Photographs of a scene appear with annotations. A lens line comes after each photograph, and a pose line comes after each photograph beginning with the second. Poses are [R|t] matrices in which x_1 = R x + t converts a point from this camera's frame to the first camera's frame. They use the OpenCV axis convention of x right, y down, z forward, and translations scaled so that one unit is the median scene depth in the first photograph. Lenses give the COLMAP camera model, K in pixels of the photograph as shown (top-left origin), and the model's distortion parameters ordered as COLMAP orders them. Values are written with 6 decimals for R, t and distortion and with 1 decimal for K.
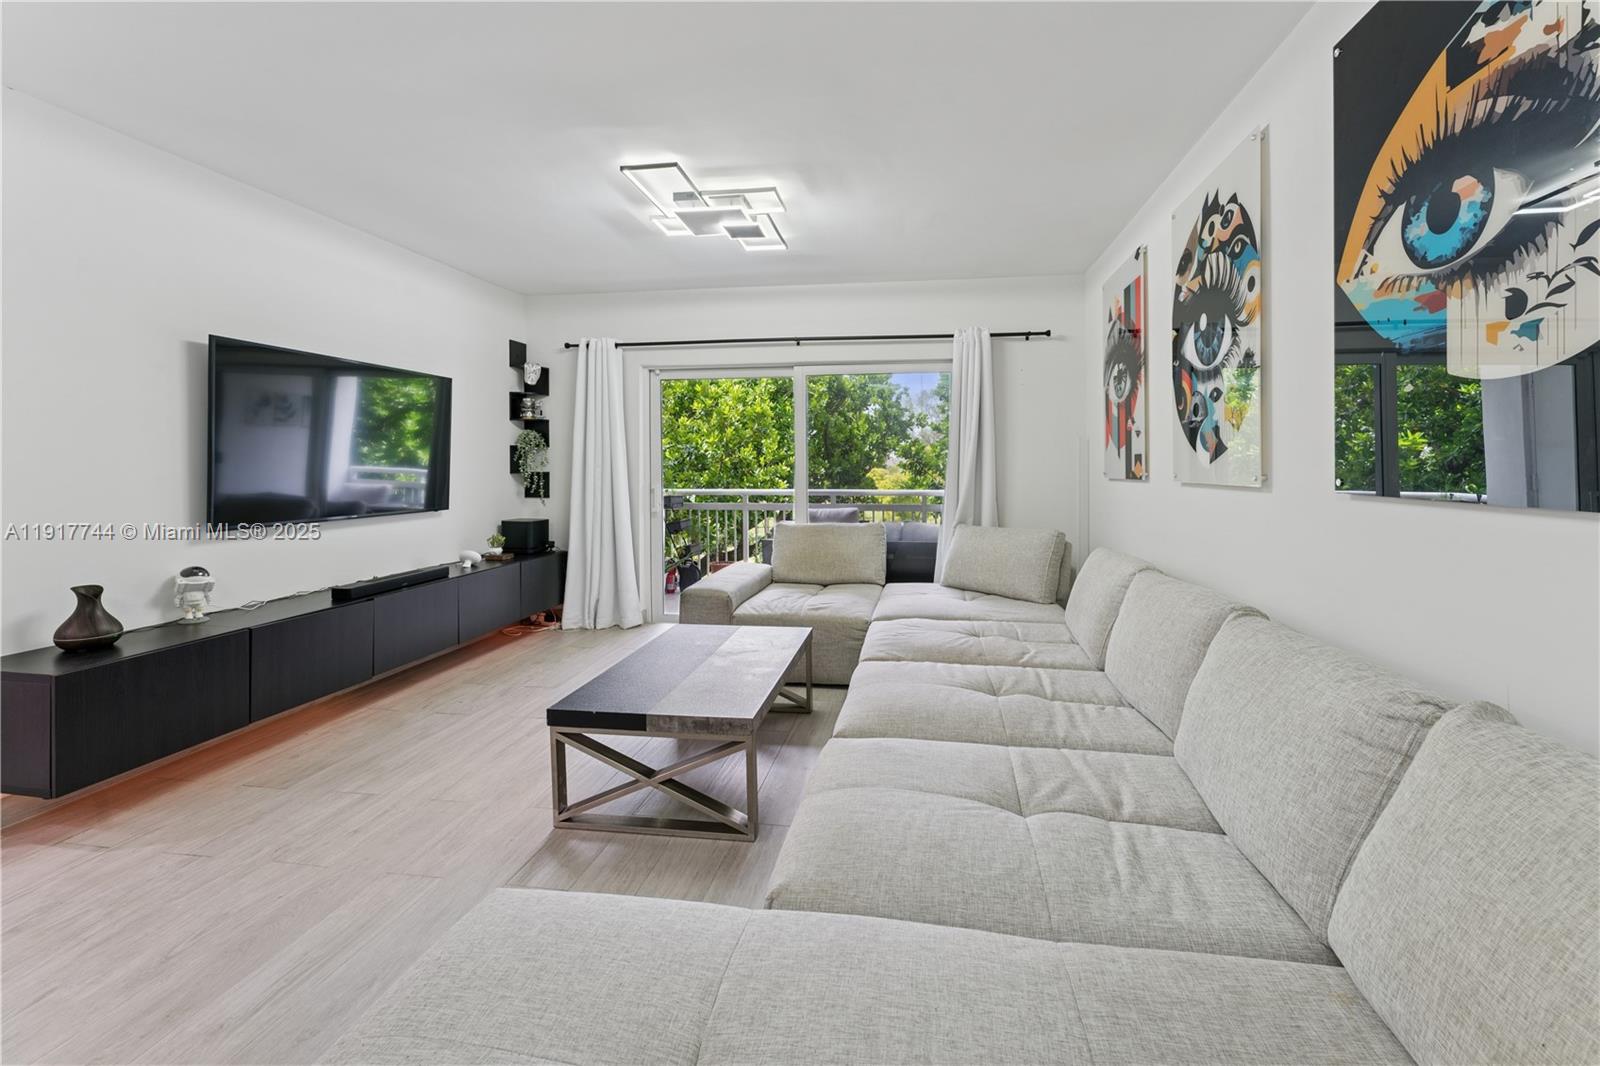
lens RADIAL K [[661.6, 0, 828.2], [0, 661.6, 461.3], [0, 0, 1]] dist [0.000942, -0.000592]
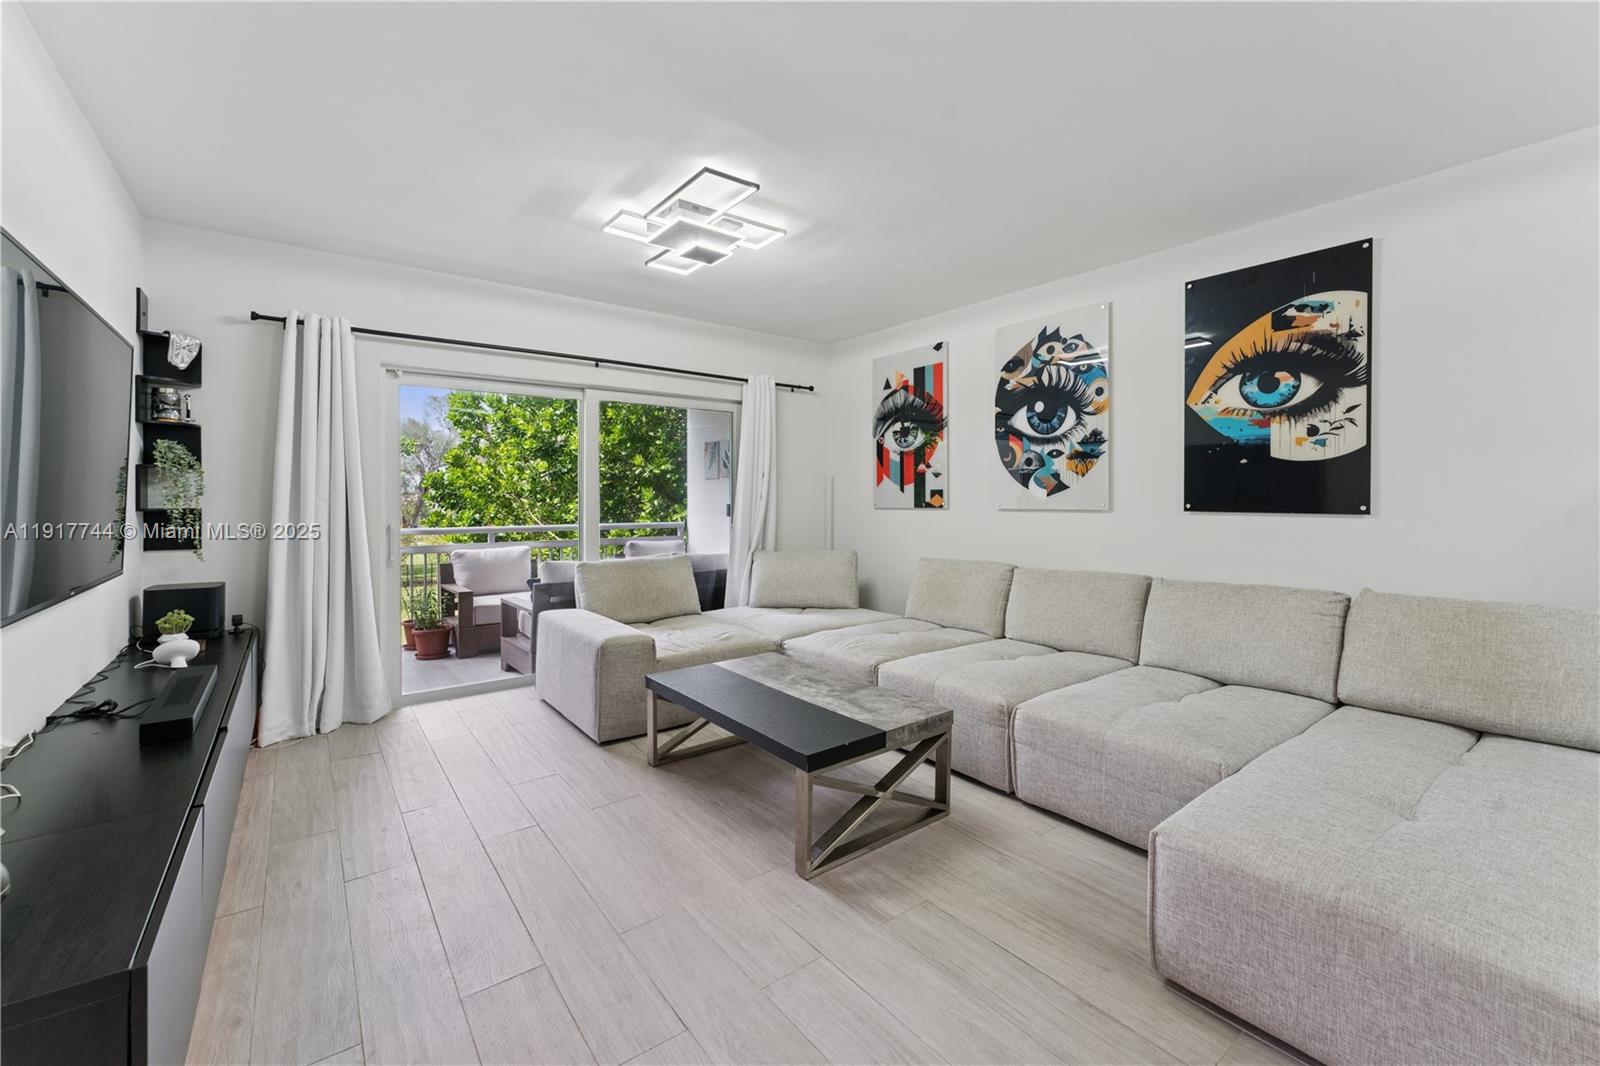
lens RADIAL K [[661.6, 0, 803.9], [0, 661.6, 495.3], [0, 0, 1]] dist [0.000942, -0.000592]
pose [[0.698407, 0.003848, 0.715690, -0.959599], [-0.003806, 0.999991, -0.001663, 0.005575], [-0.715691, -0.001562, 0.698416, 0.301062]]
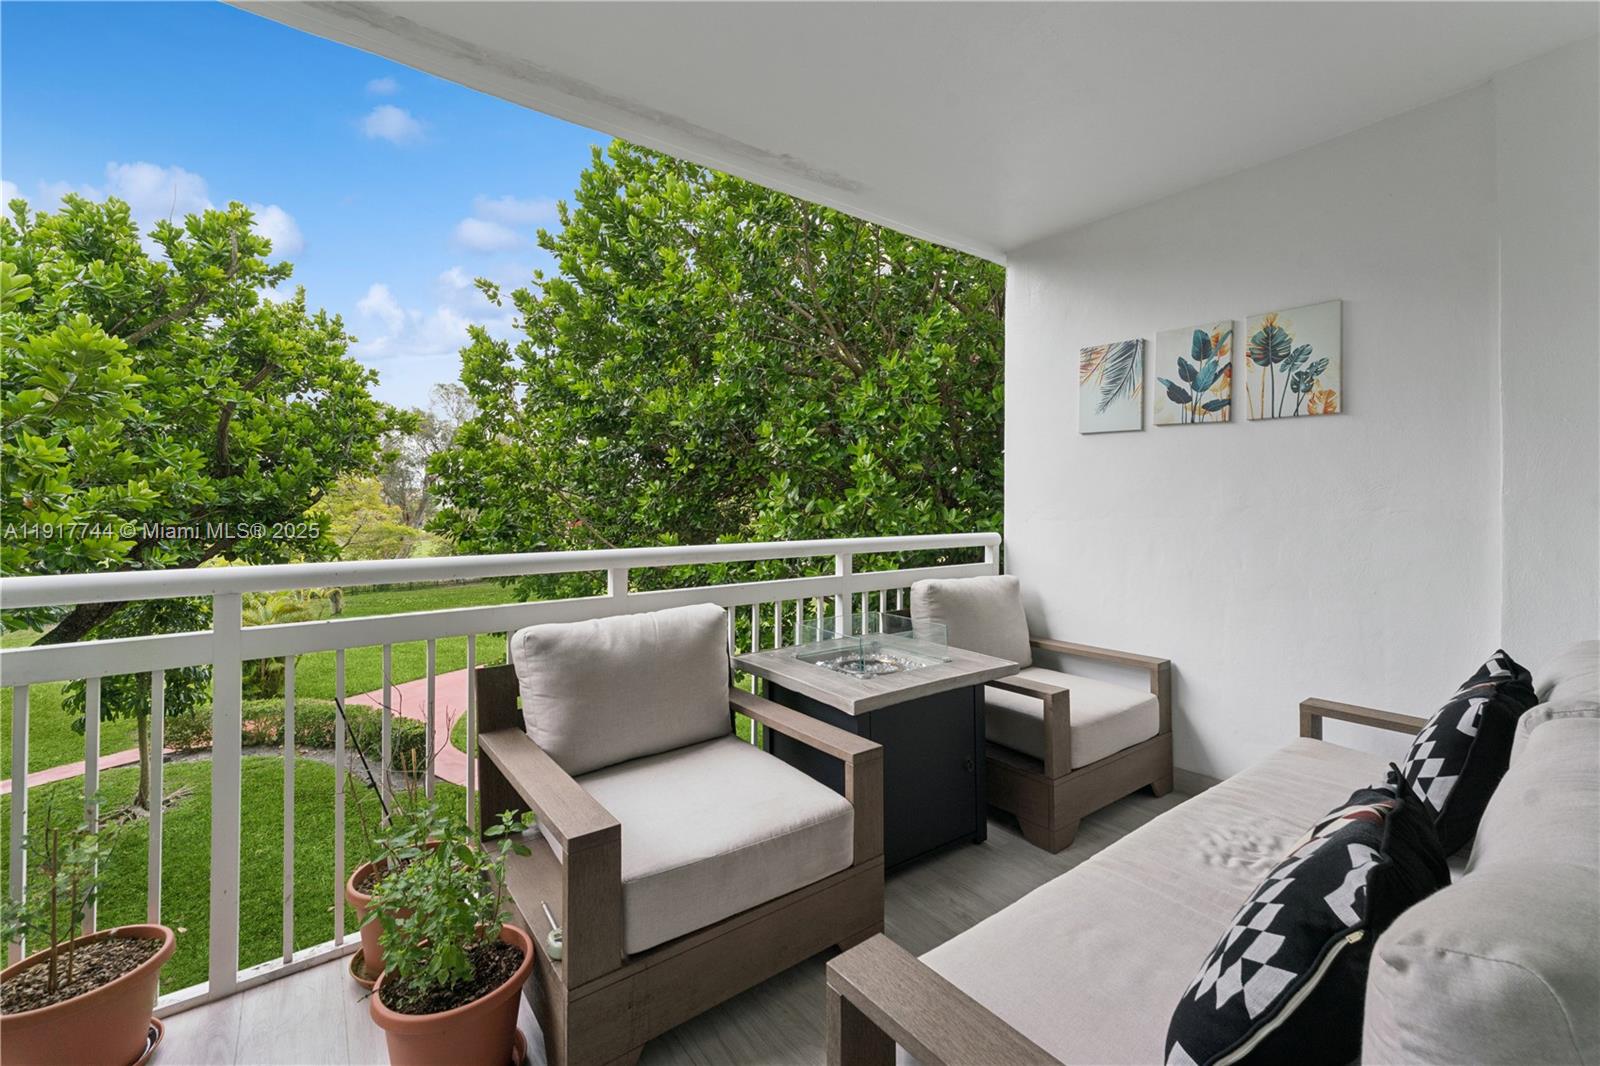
lens RADIAL K [[686.0, 0, 821.2], [0, 686.0, 494.0], [0, 0, 1]] dist [-0.008894, 0.000895]
pose [[0.699333, 0.009322, 0.714735, -0.452015], [-0.009681, 0.999947, -0.003569, 0.051385], [-0.714730, -0.004423, 0.699386, 2.085904]]
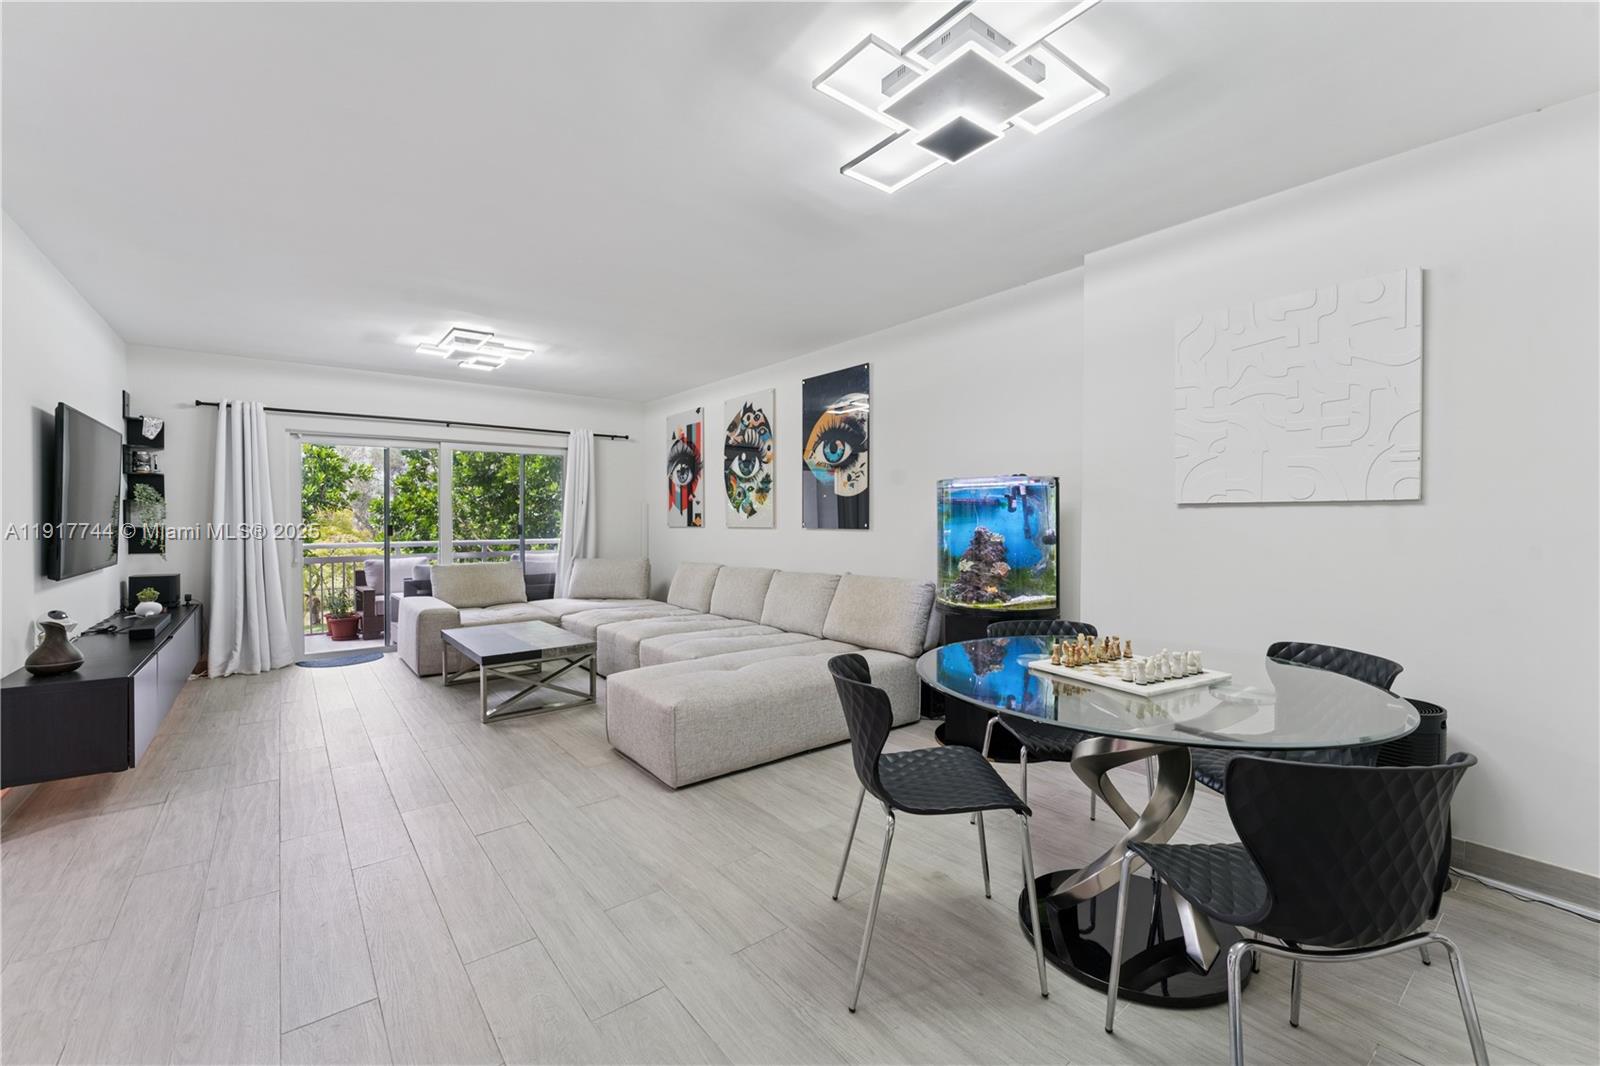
lens RADIAL K [[661.6, 0, 785.3], [0, 661.6, 522.2], [0, 0, 1]] dist [0.000942, -0.000592]
pose [[0.698024, -0.003757, 0.716065, -0.980907], [-0.002199, 0.999970, 0.007391, -0.000581], [-0.716071, -0.006734, 0.697995, -0.709211]]
